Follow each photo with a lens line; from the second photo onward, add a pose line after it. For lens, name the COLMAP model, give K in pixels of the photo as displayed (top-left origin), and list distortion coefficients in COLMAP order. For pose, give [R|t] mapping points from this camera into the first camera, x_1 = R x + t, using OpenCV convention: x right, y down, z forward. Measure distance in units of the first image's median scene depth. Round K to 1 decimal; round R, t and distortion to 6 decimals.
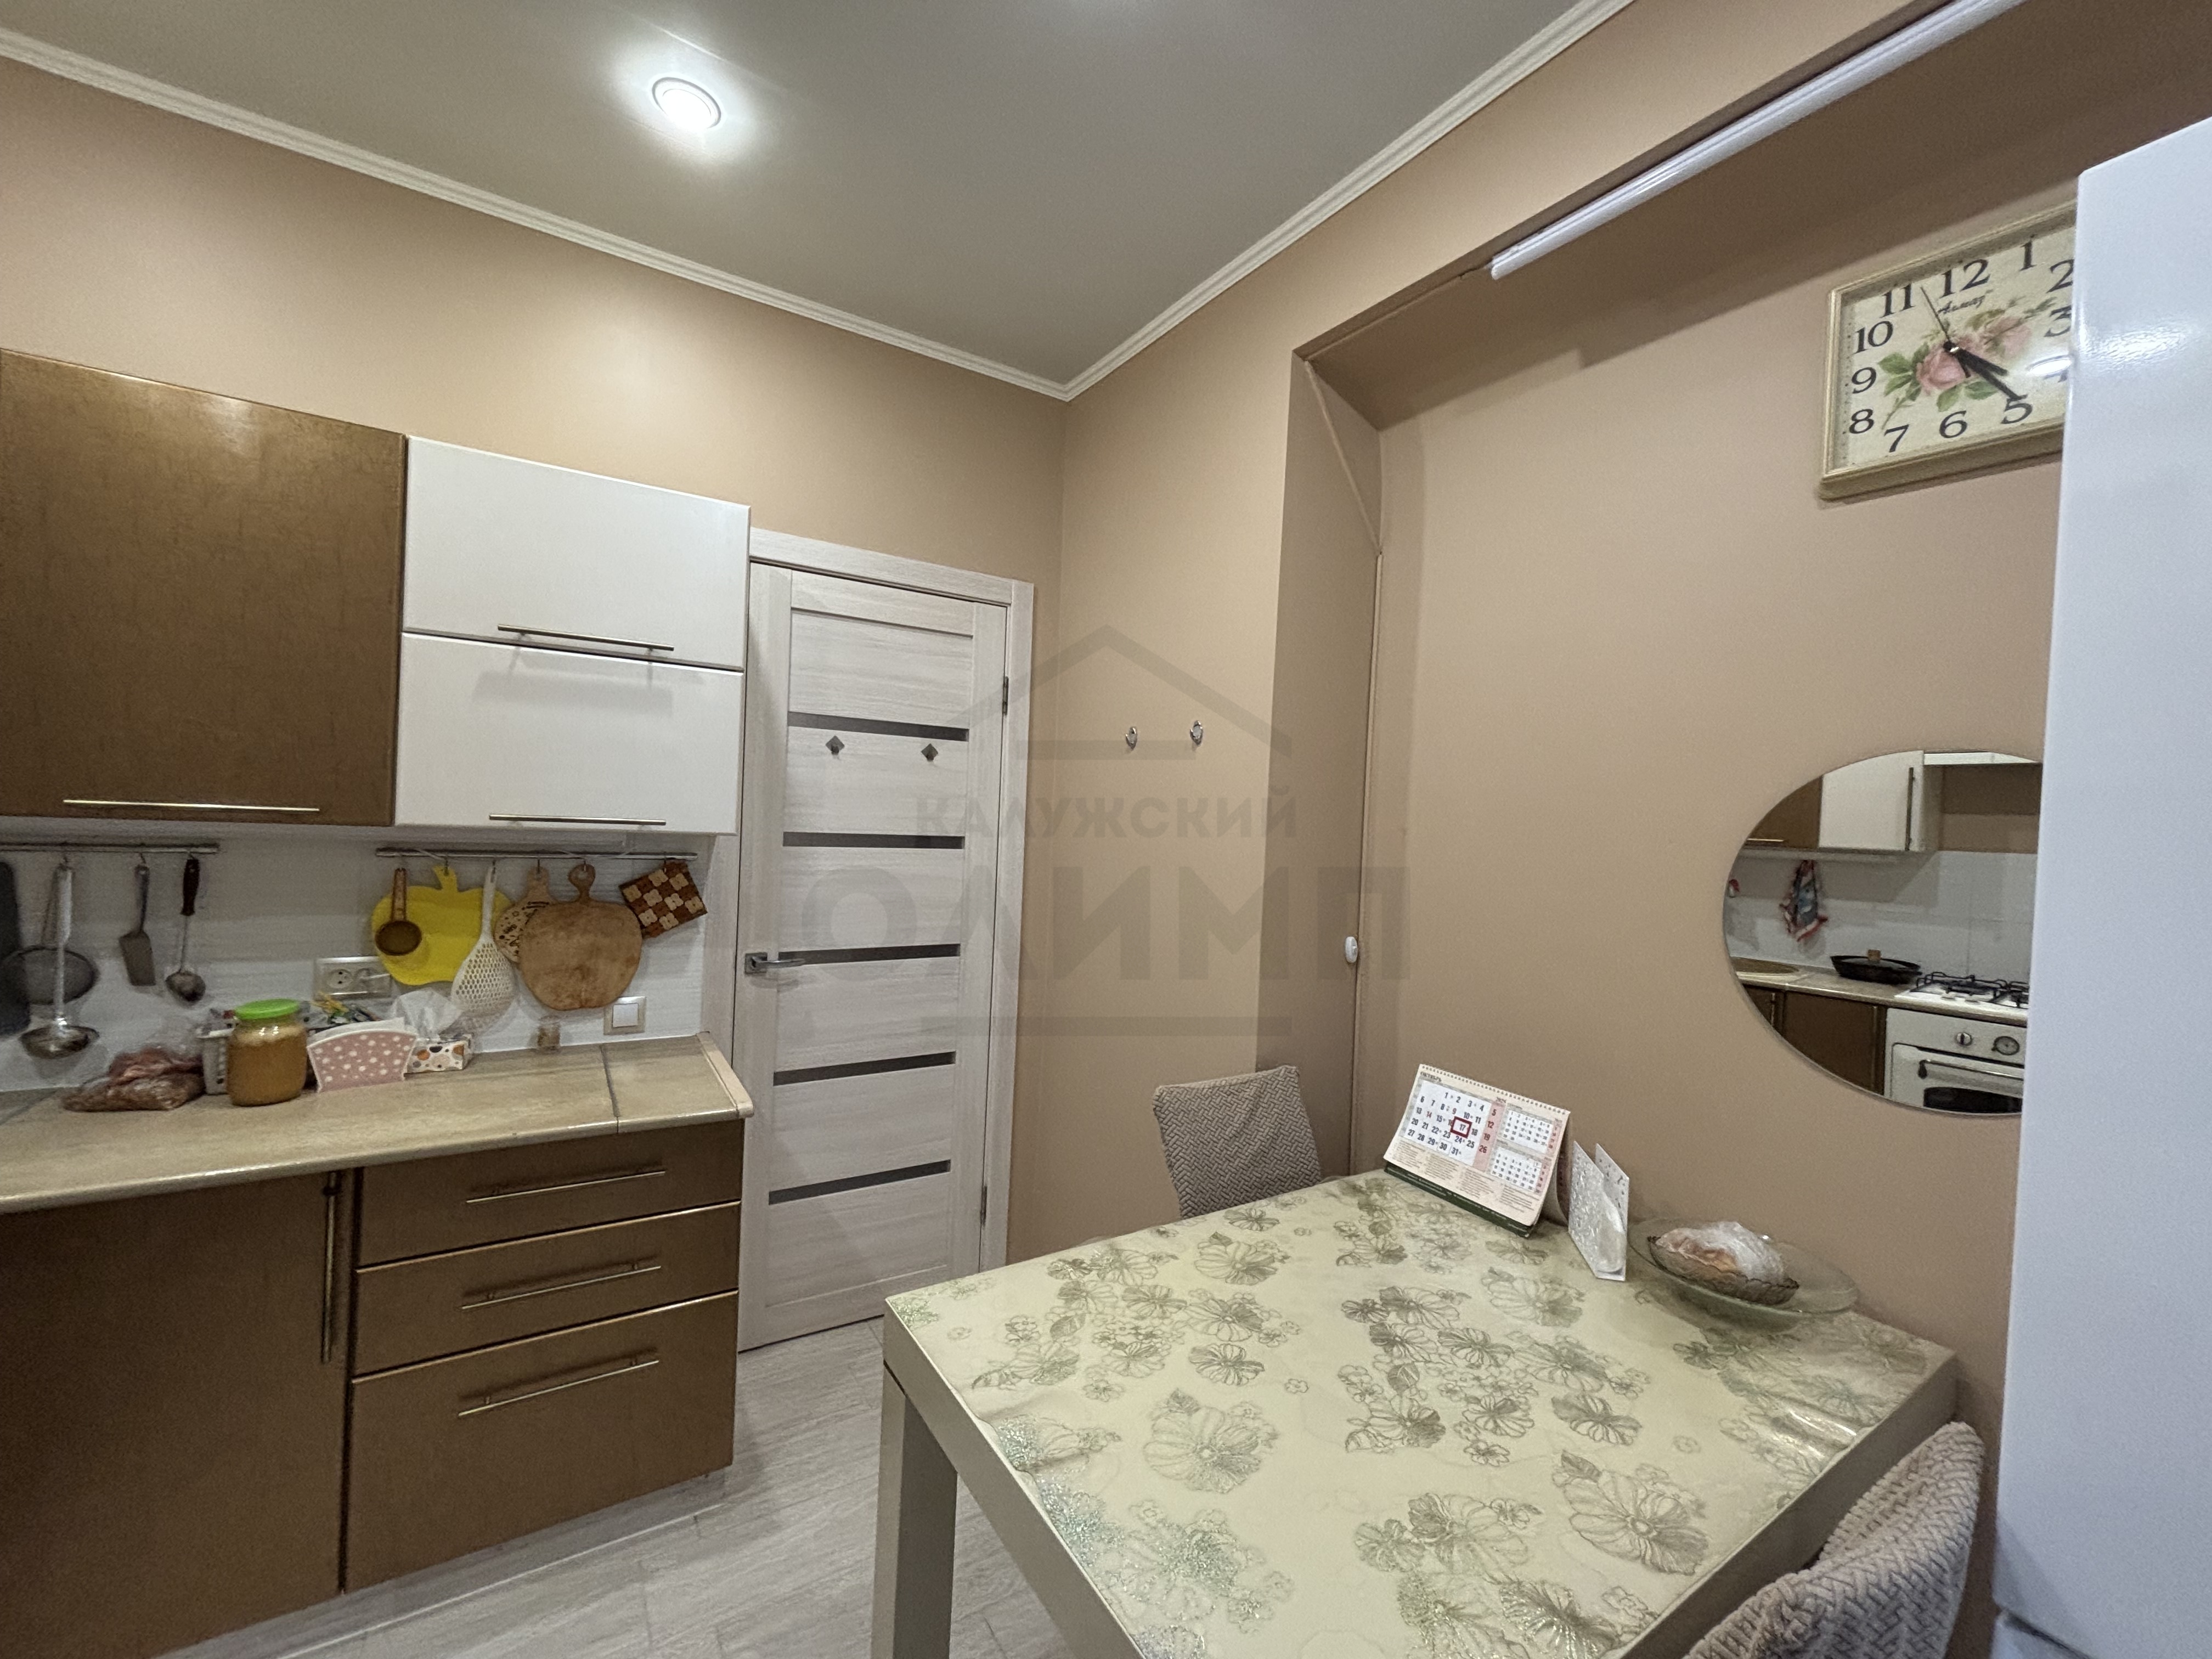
lens RADIAL K [[893.9, 0, 1103.3], [0, 893.9, 828.3], [0, 0, 1]] dist [-0.002640, 0.000410]
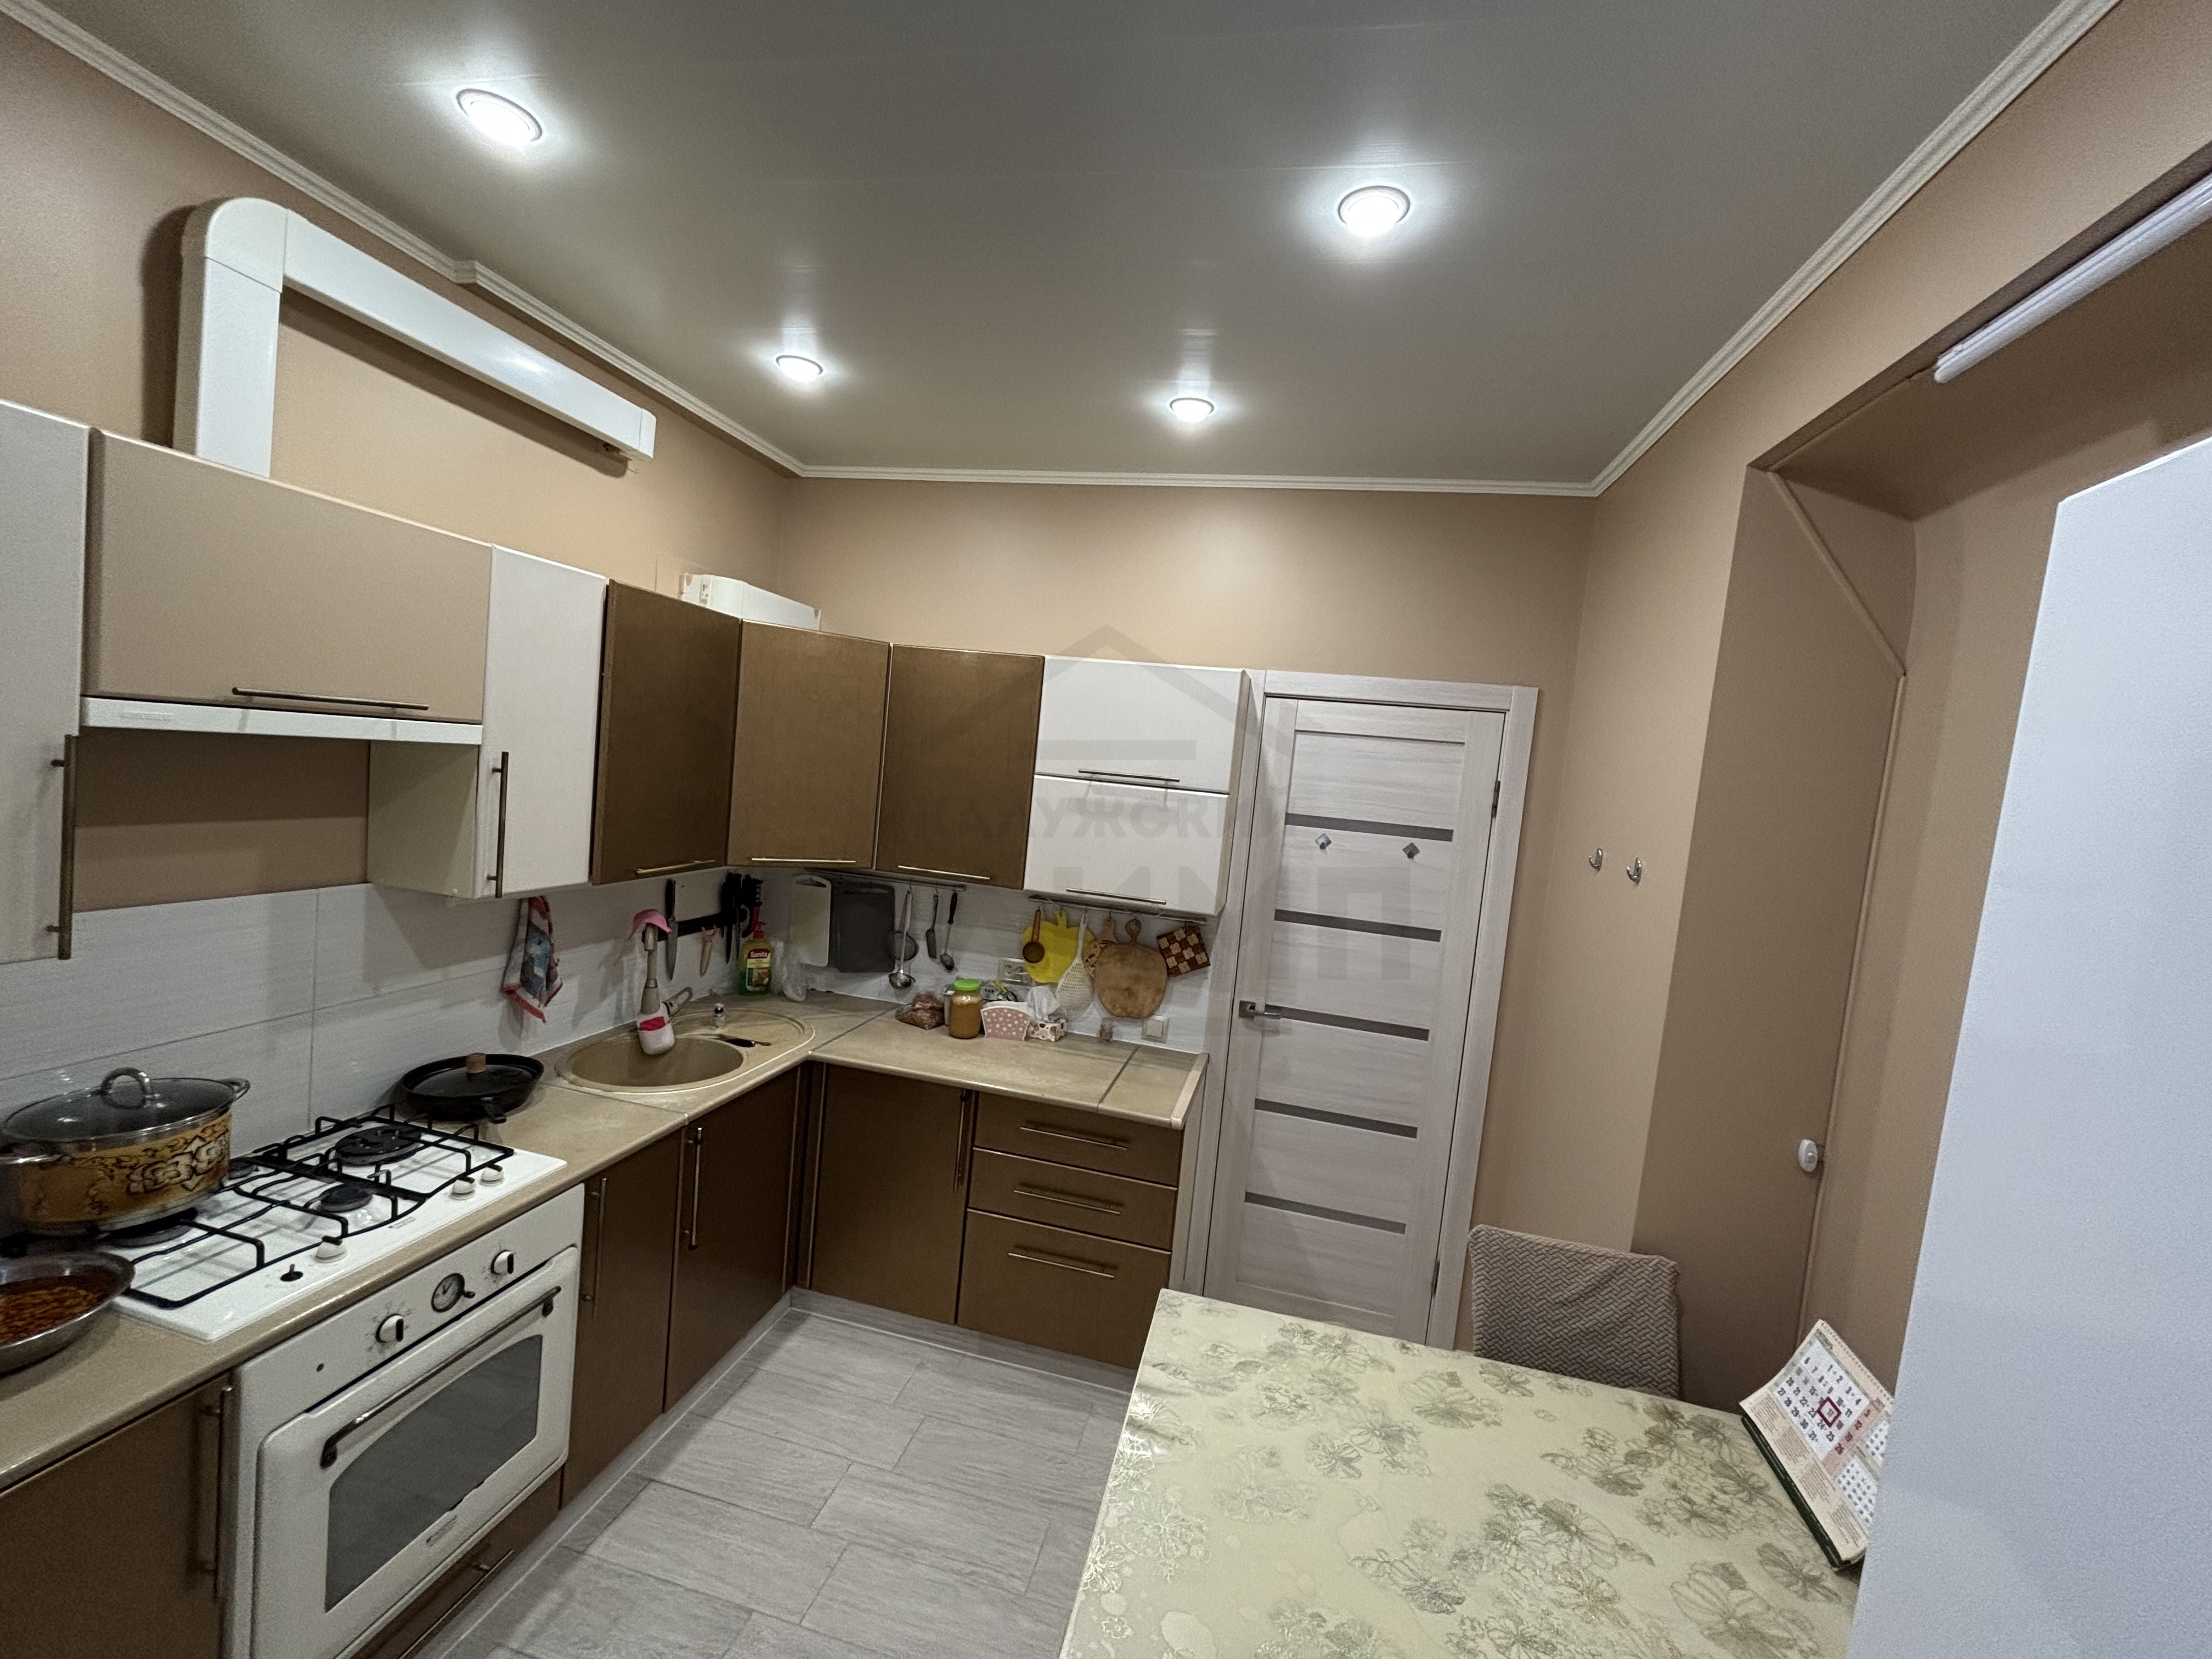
lens RADIAL K [[893.9, 0, 1100.5], [0, 893.9, 821.9], [0, 0, 1]] dist [-0.002640, 0.000410]
pose [[0.700800, 0.068199, -0.710091, 0.480420], [-0.073377, 0.997031, 0.023341, -0.179253], [0.709574, 0.035747, 0.703723, -0.074968]]
